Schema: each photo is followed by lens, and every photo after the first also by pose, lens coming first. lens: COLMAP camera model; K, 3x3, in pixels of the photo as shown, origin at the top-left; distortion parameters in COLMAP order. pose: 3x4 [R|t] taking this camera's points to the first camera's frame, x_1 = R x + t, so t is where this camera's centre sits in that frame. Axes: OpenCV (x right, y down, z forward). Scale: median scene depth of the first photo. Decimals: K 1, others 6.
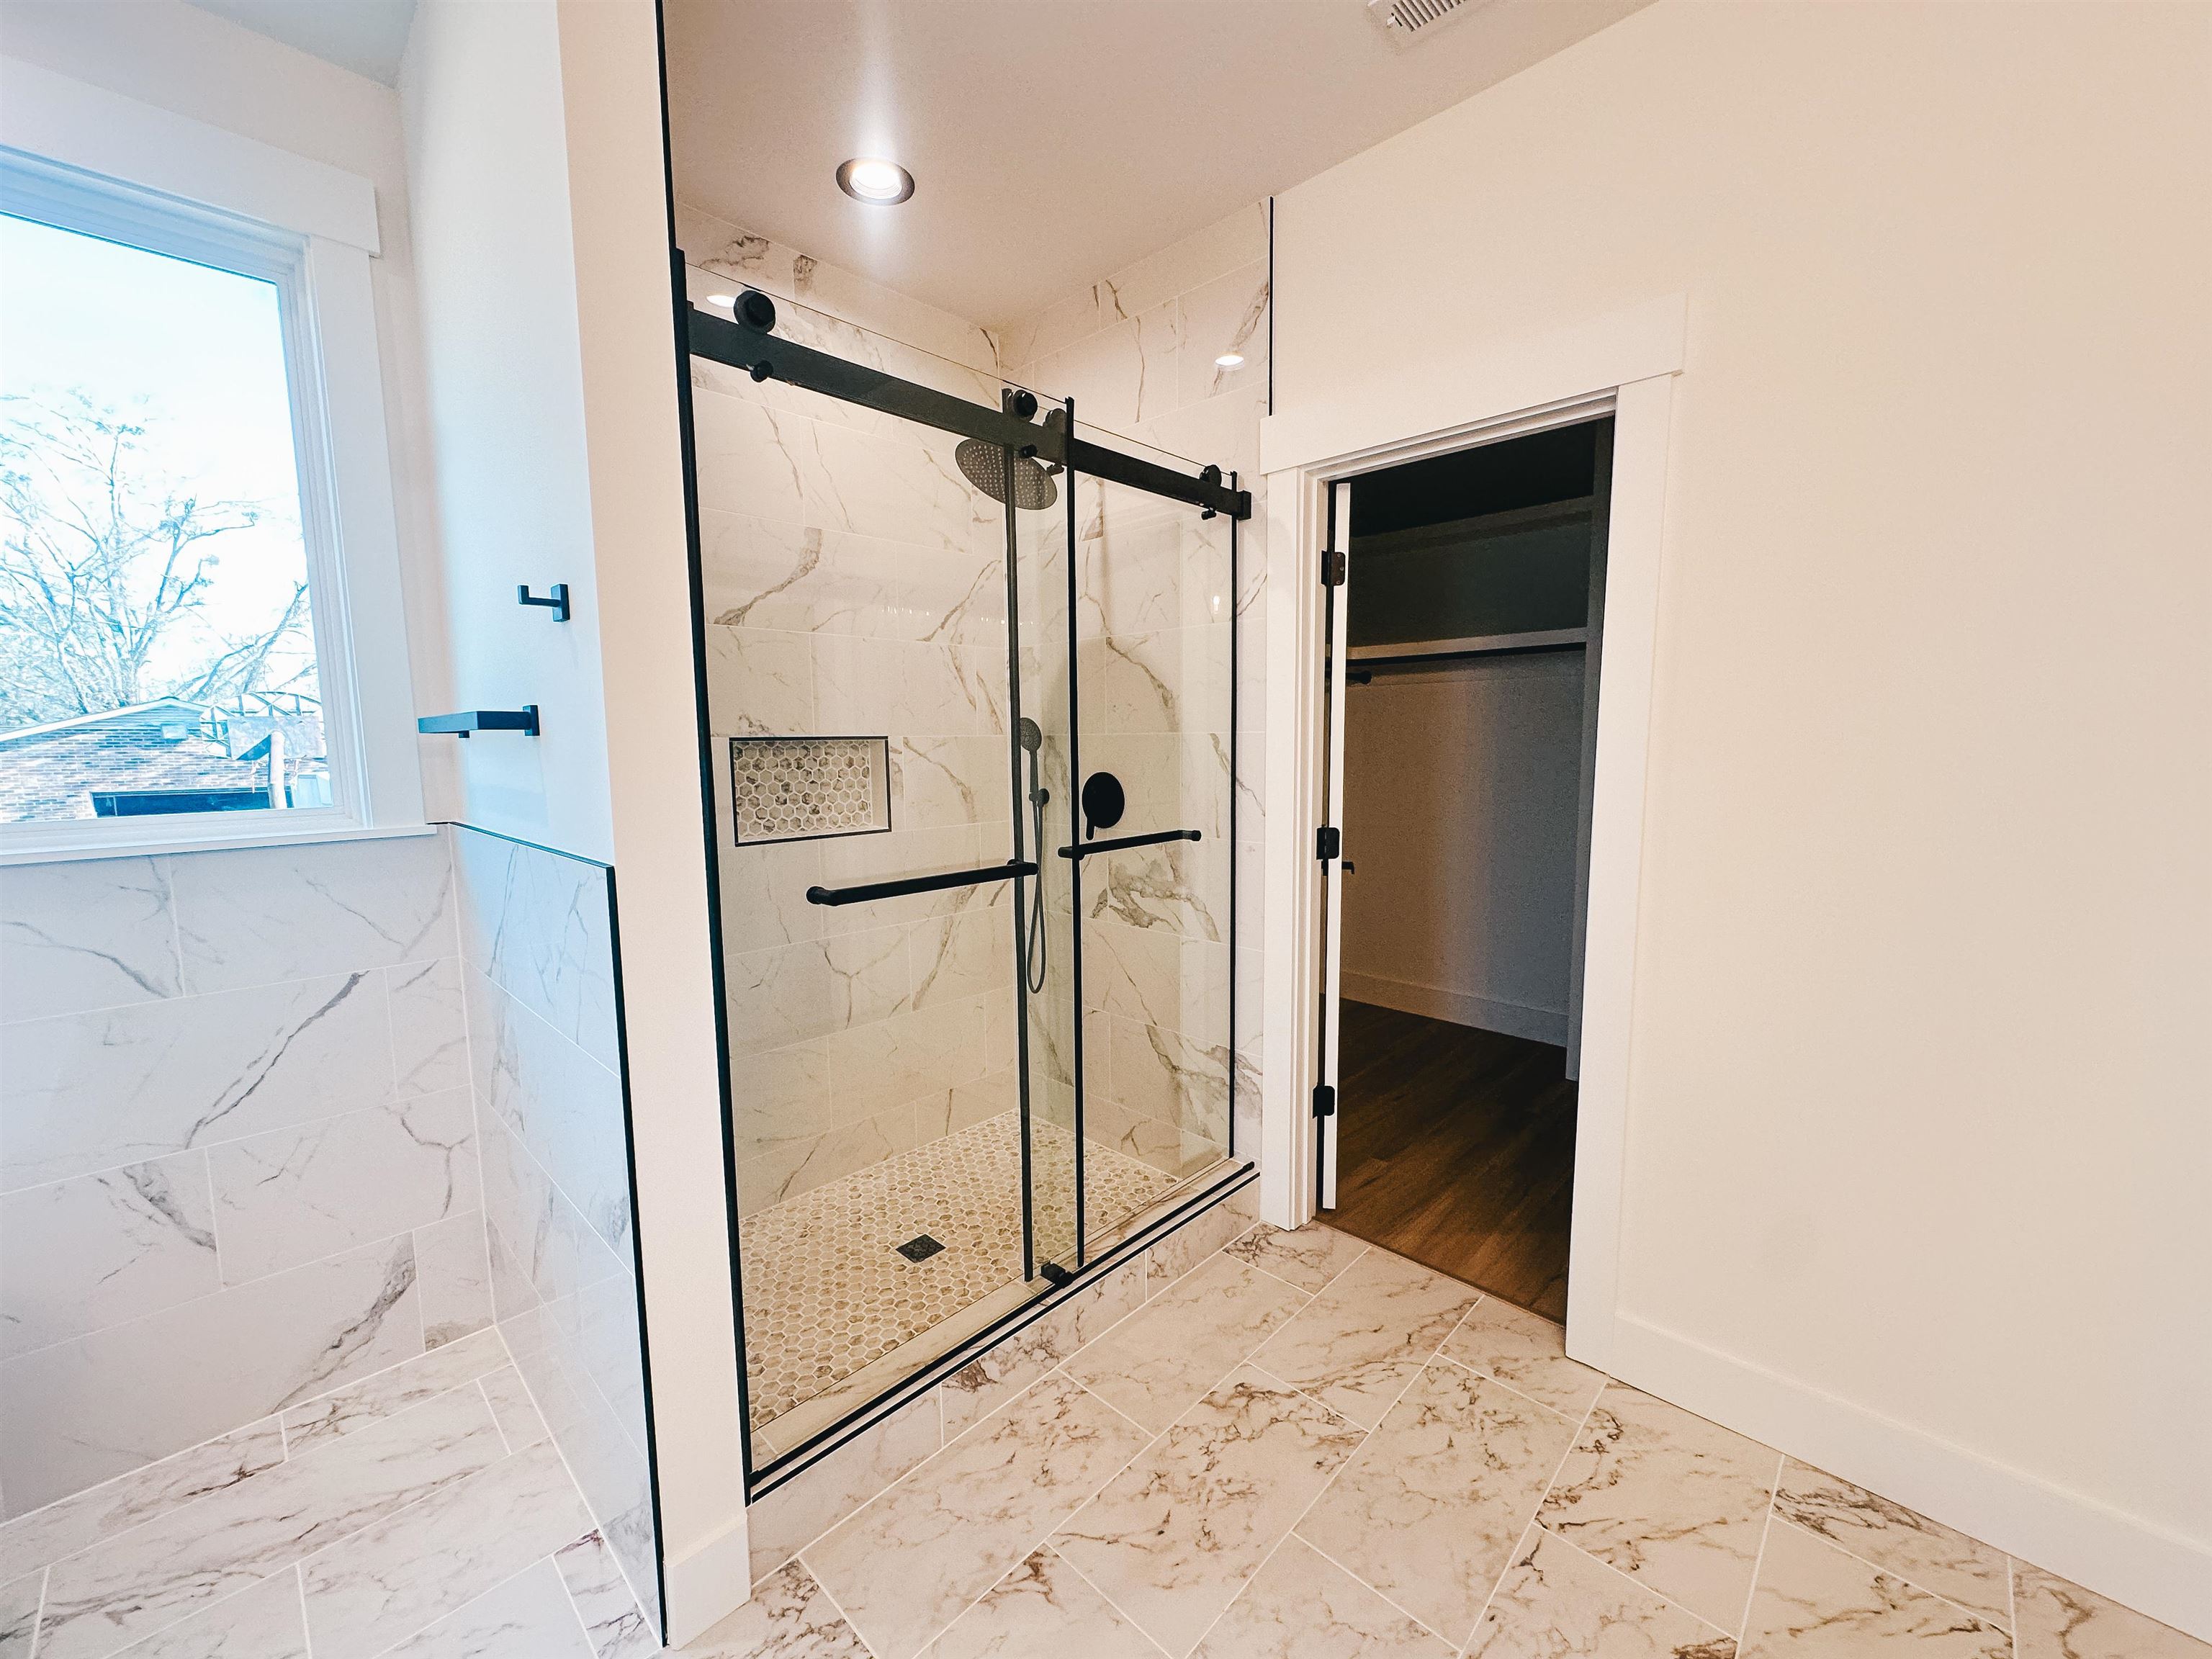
lens RADIAL K [[885.3, 0, 1101.9], [0, 885.3, 829.1], [0, 0, 1]] dist [0.002811, -0.000480]
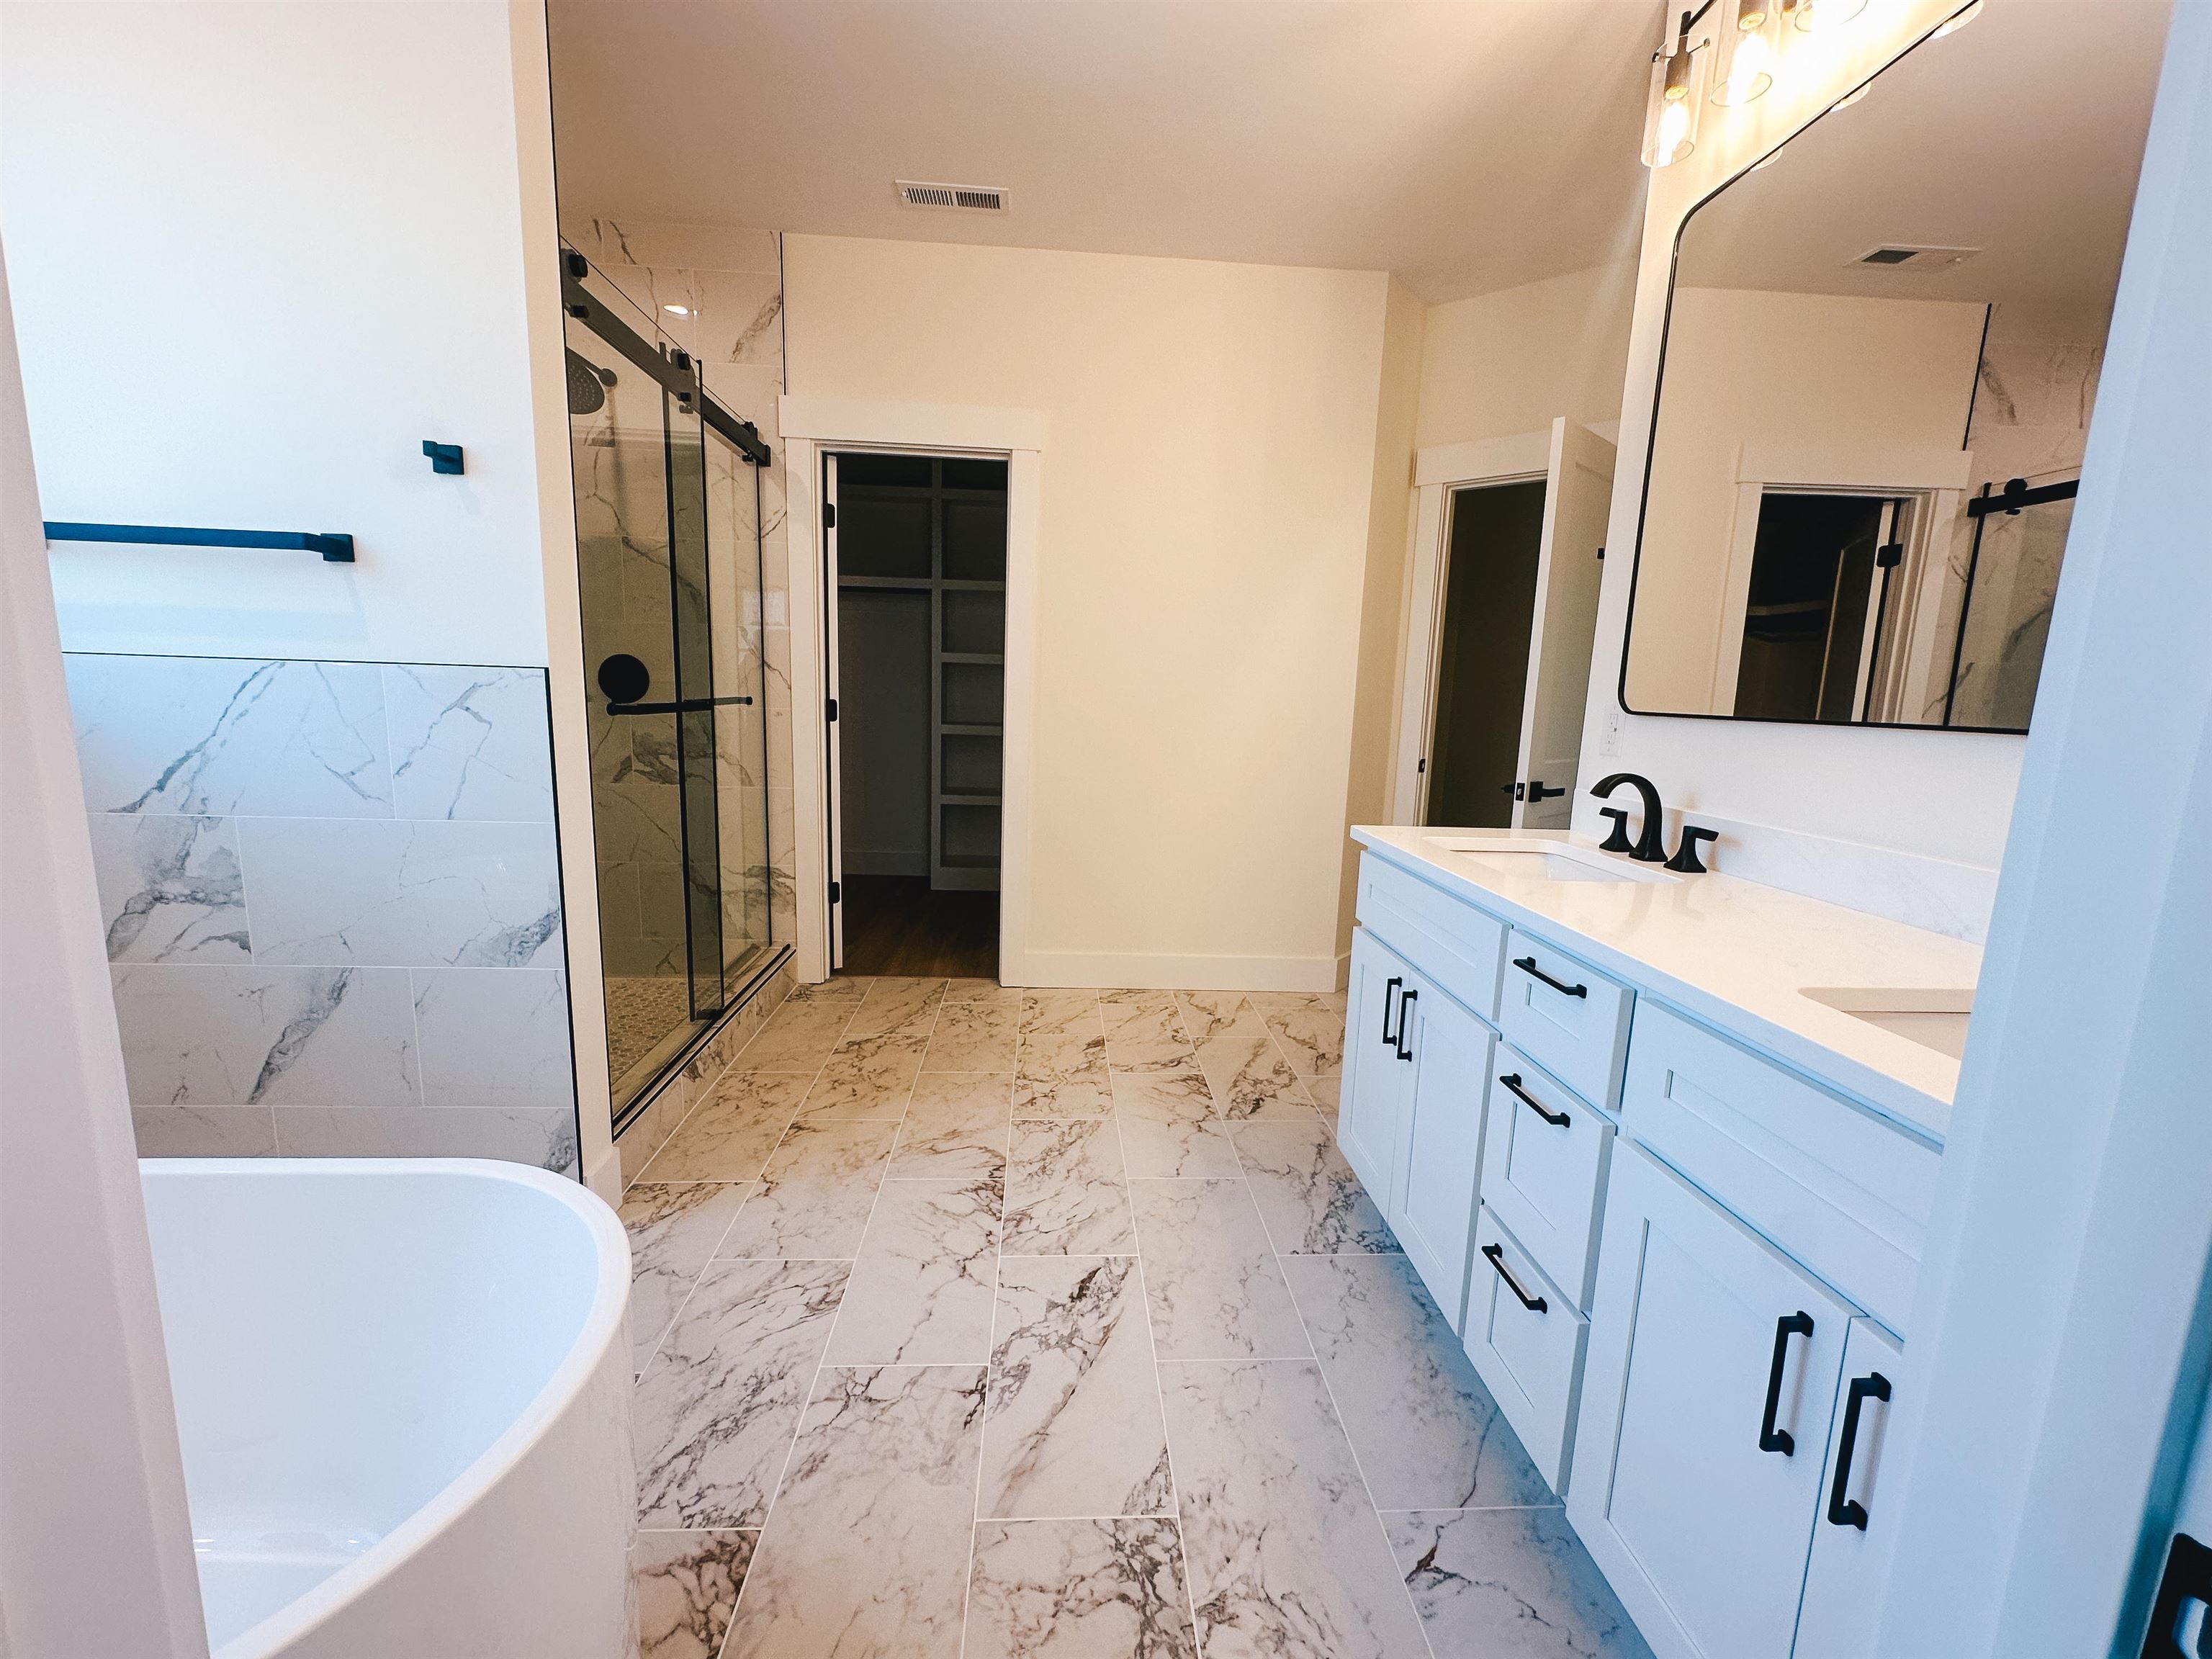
lens RADIAL K [[885.3, 0, 1107.2], [0, 885.3, 829.1], [0, 0, 1]] dist [0.002811, -0.000480]
pose [[0.675585, -0.080354, 0.732890, -0.526143], [0.032636, 0.996328, 0.079154, 0.111225], [-0.736560, -0.029557, 0.675726, -0.313735]]
